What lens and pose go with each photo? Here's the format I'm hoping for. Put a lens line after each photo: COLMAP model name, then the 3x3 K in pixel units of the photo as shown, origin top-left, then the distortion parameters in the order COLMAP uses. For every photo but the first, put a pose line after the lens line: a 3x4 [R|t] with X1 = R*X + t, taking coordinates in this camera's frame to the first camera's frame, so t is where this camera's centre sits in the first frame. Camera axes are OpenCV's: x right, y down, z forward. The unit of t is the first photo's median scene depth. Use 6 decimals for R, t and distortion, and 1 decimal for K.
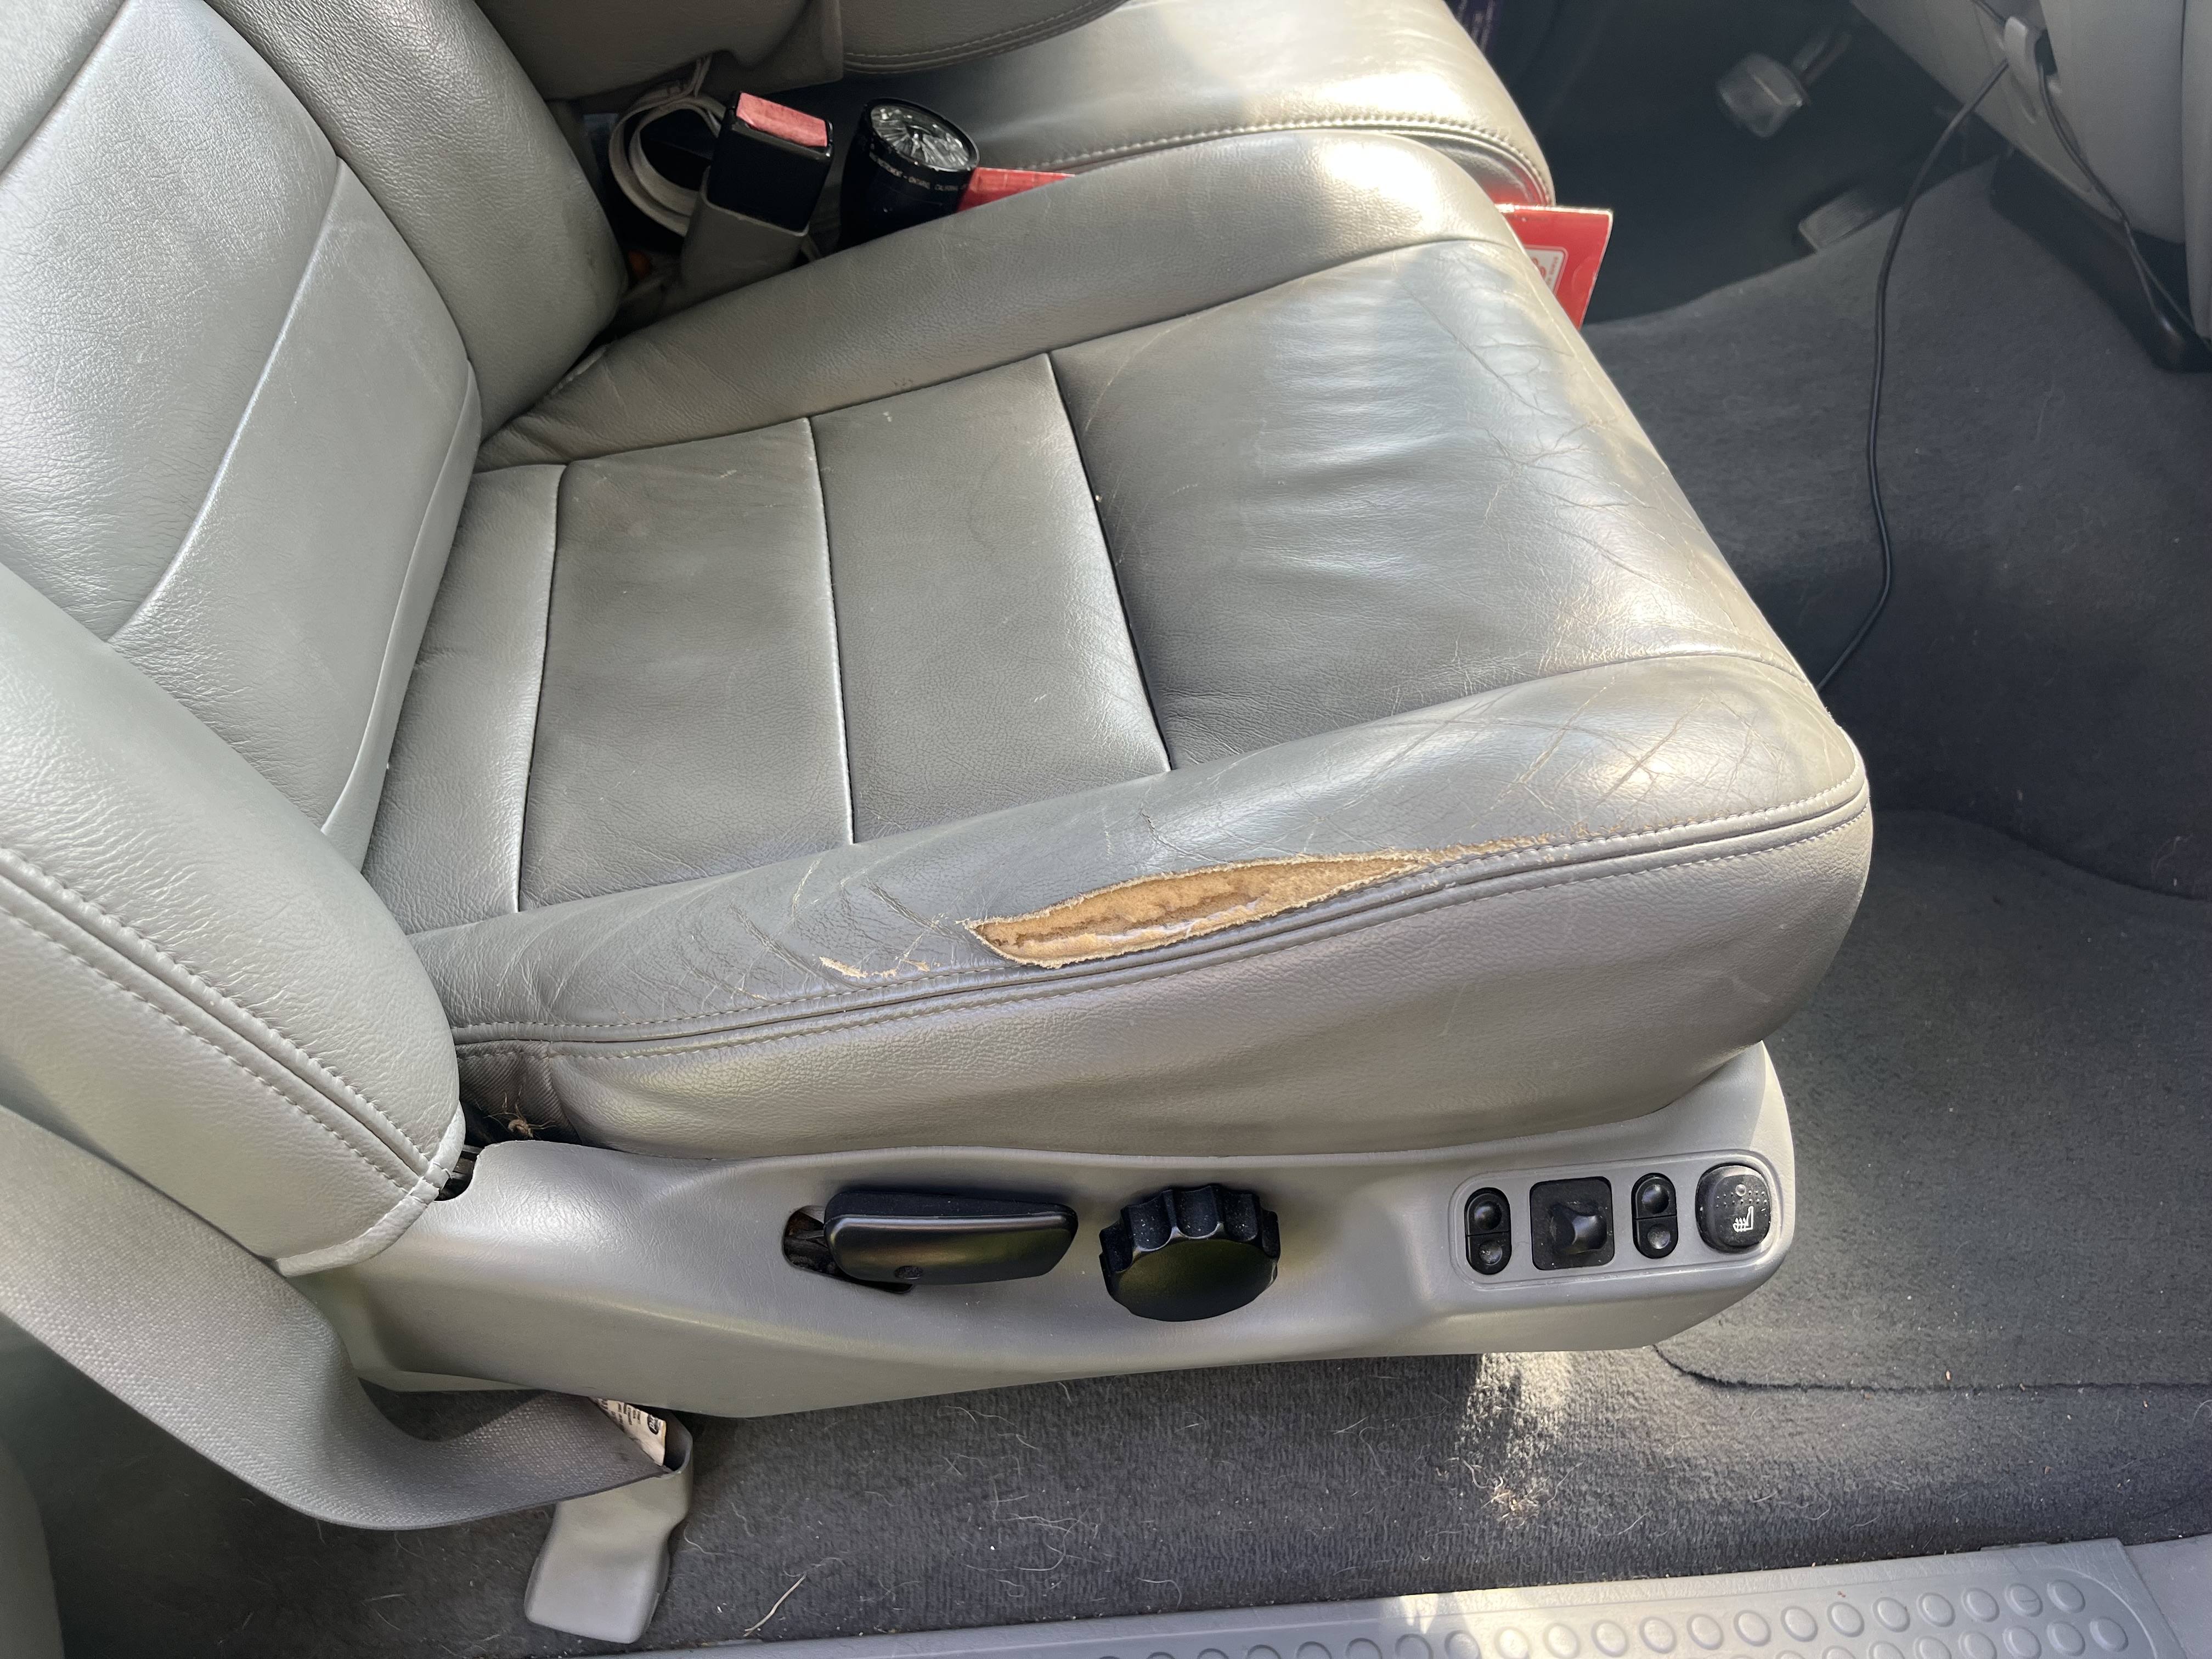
lens RADIAL K [[1664.1, 0, 1106.0], [0, 1664.1, 829.5], [0, 0, 1]] dist [0.038817, -0.037833]
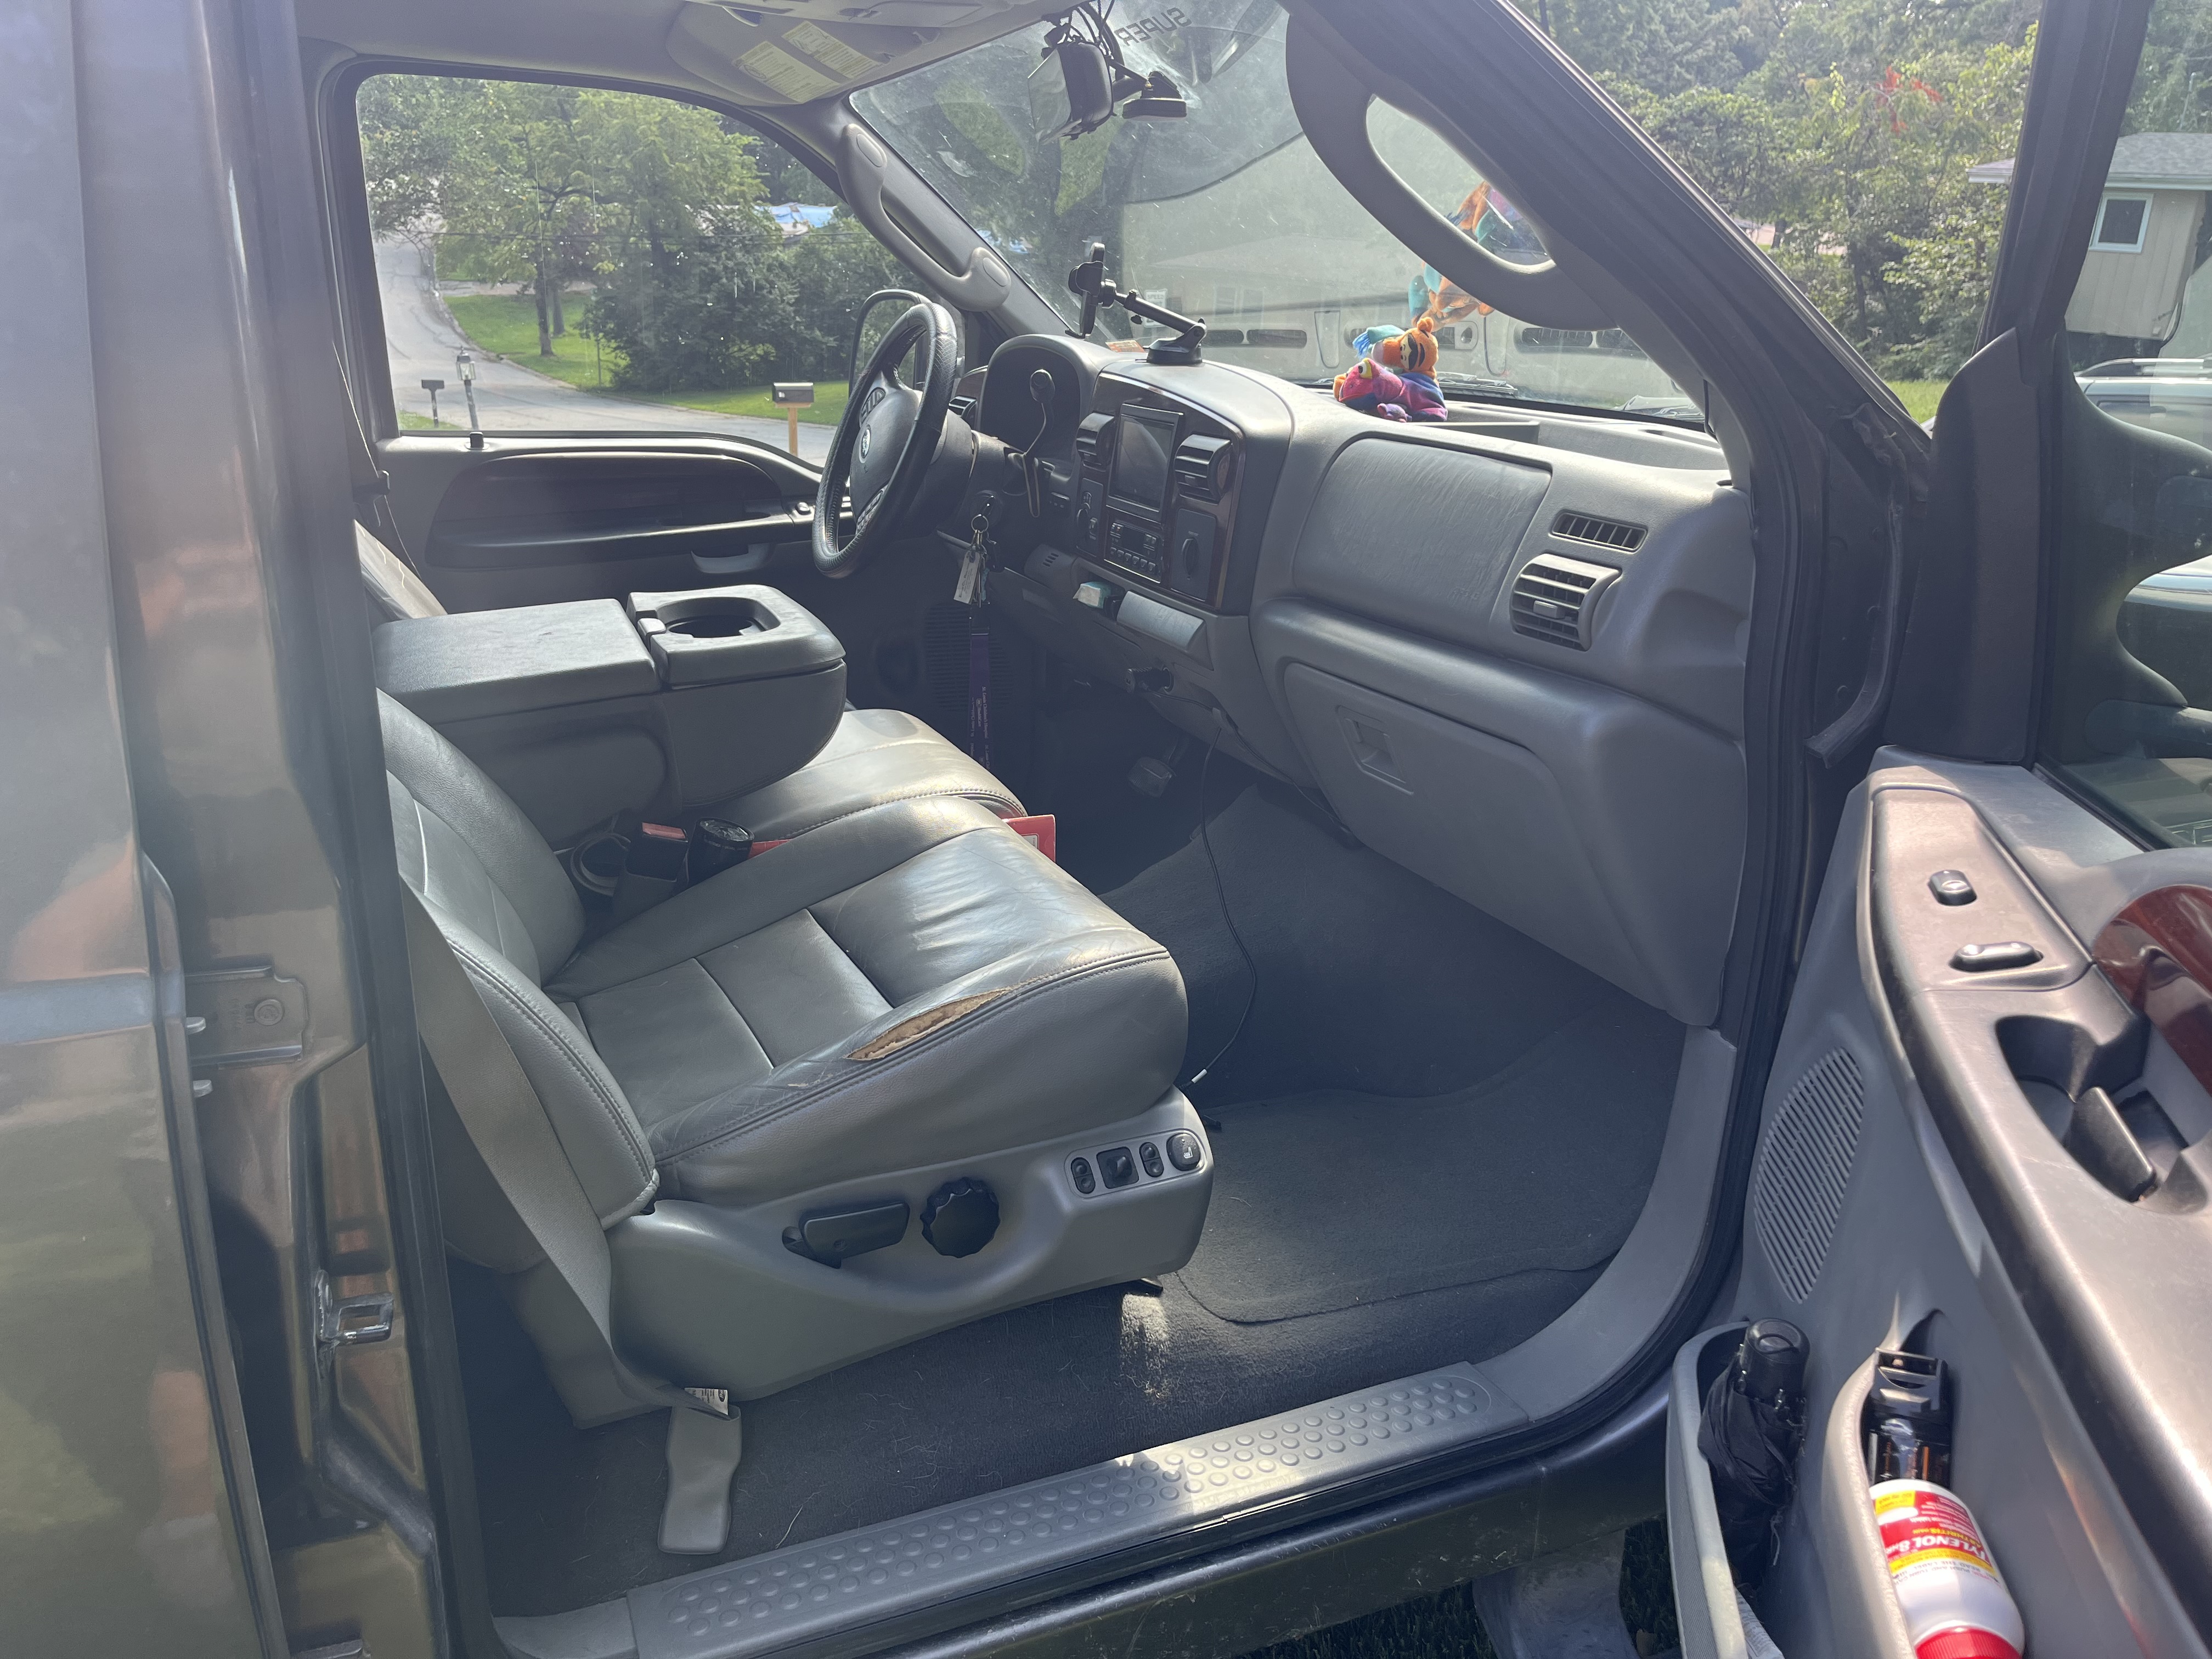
lens RADIAL K [[1664.1, 0, 1106.0], [0, 1664.1, 829.5], [0, 0, 1]] dist [0.038817, -0.037833]
pose [[0.954127, -0.167216, 0.248355, -0.186049], [0.258574, 0.878383, -0.401973, 0.594371], [-0.150935, 0.447751, 0.881327, -0.994515]]
